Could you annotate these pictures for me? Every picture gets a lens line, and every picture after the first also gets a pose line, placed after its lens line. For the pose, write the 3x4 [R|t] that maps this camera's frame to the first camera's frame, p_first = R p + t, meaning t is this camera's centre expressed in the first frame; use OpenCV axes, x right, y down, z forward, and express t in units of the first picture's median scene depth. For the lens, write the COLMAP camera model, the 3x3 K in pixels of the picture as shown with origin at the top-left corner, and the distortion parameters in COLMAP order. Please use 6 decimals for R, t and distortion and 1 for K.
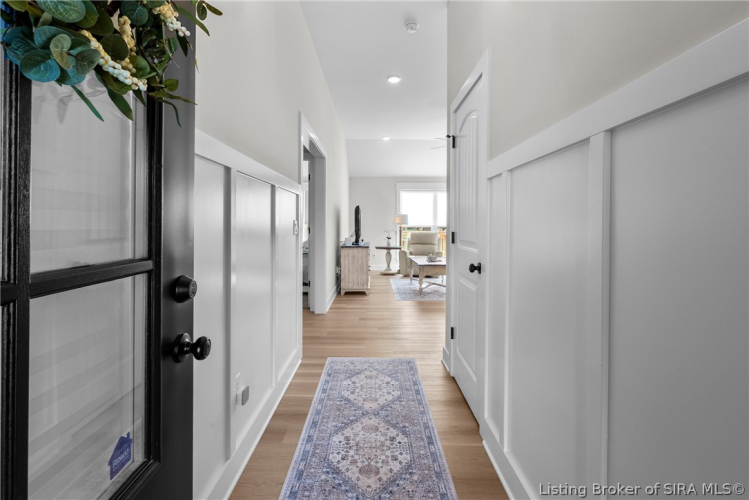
lens RADIAL K [[322.6, 0, 371.8], [0, 322.6, 249.4], [0, 0, 1]] dist [0.001336, 0.000271]
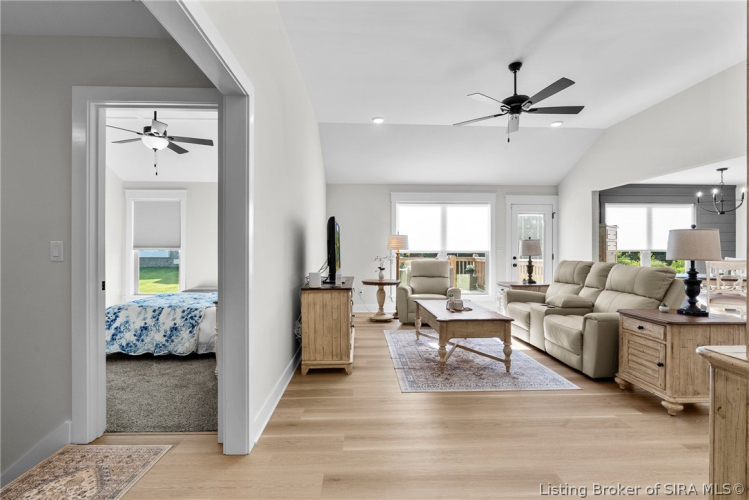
lens RADIAL K [[322.6, 0, 371.8], [0, 322.6, 249.4], [0, 0, 1]] dist [0.001336, 0.000271]
pose [[0.999071, 0.001990, 0.043040, 0.001877], [0.001257, 0.997161, -0.075293, -0.025197], [-0.043067, 0.075277, 0.996232, 0.313221]]
